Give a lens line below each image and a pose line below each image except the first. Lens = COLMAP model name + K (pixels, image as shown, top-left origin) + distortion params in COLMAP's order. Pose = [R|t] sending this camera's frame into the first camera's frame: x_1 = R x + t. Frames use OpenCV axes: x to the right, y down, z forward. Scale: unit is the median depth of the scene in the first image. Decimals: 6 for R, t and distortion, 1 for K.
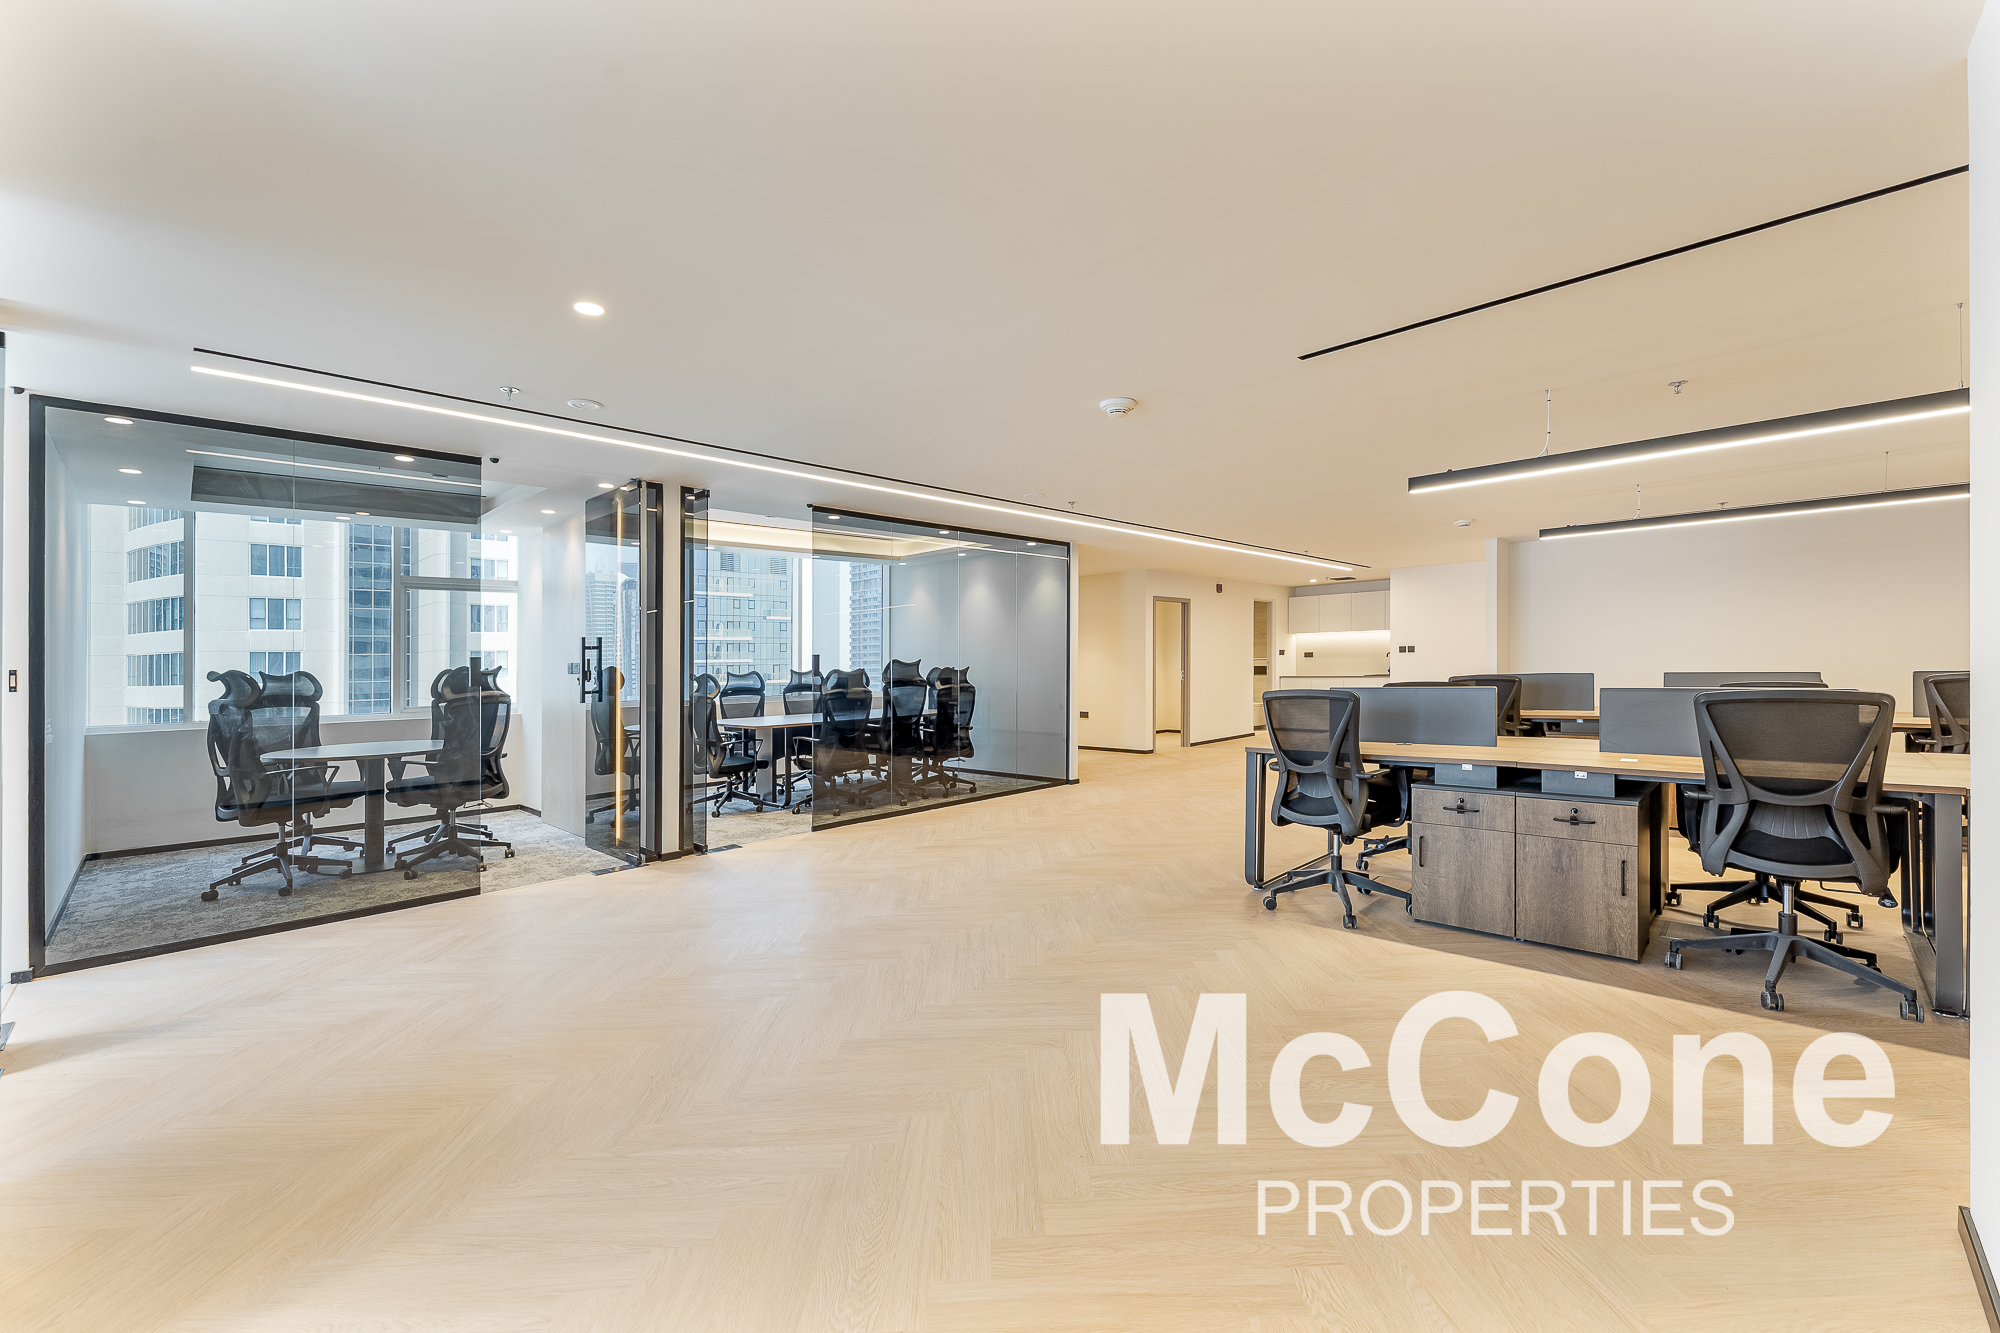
lens RADIAL K [[802.2, 0, 1000.5], [0, 802.2, 638.5], [0, 0, 1]] dist [-0.000173, -0.000083]
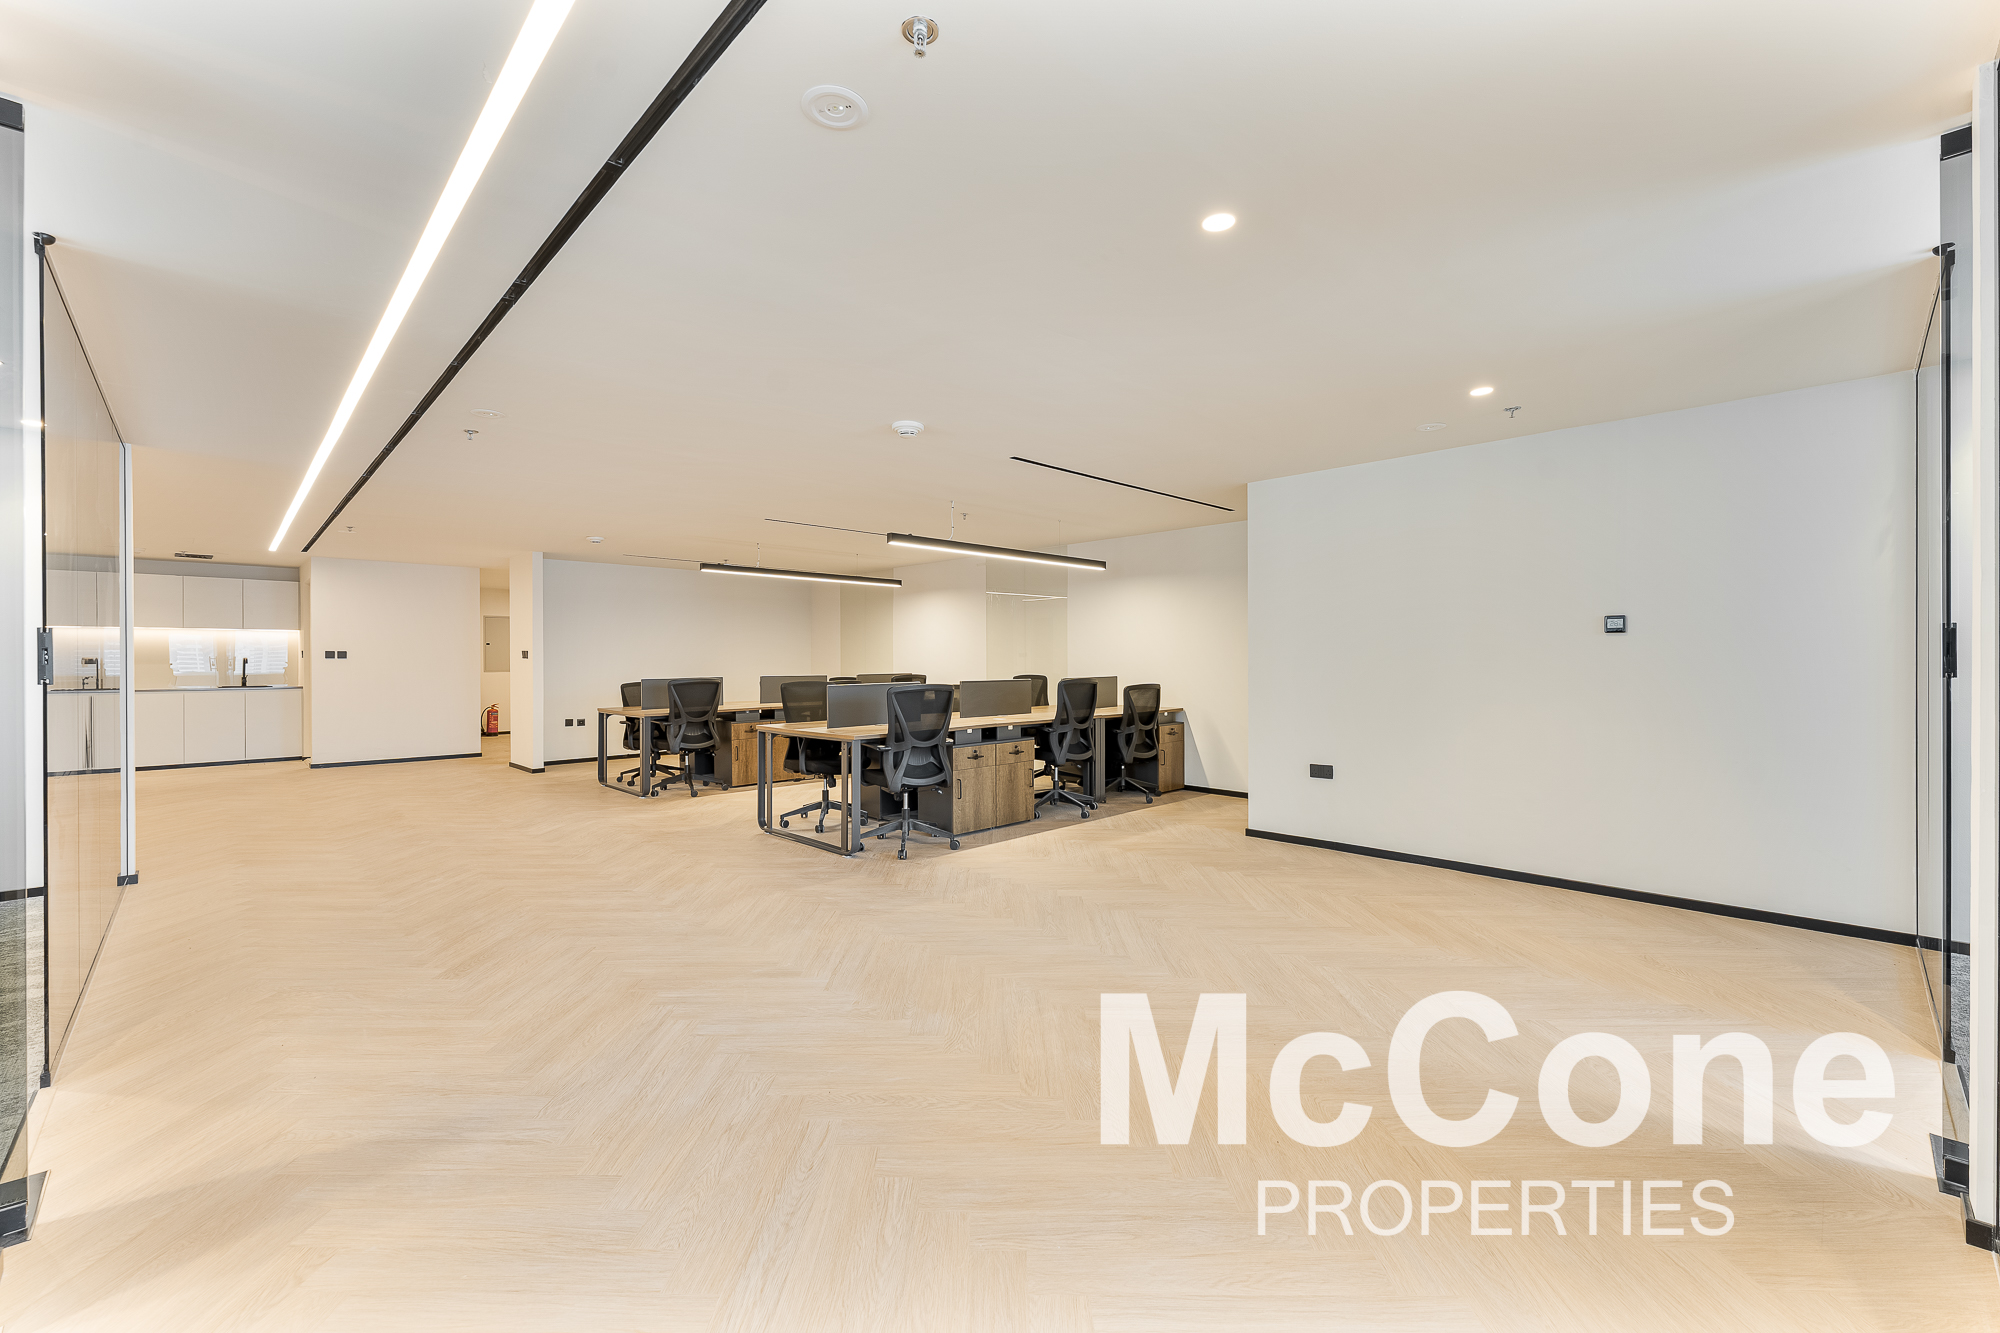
lens RADIAL K [[802.2, 0, 1000.5], [0, 802.2, 638.5], [0, 0, 1]] dist [-0.000173, -0.000083]
pose [[0.020575, 0.053610, 0.998350, -1.030184], [-0.031551, 0.998099, -0.052946, 0.061106], [-0.999290, -0.030410, 0.022228, 0.923931]]
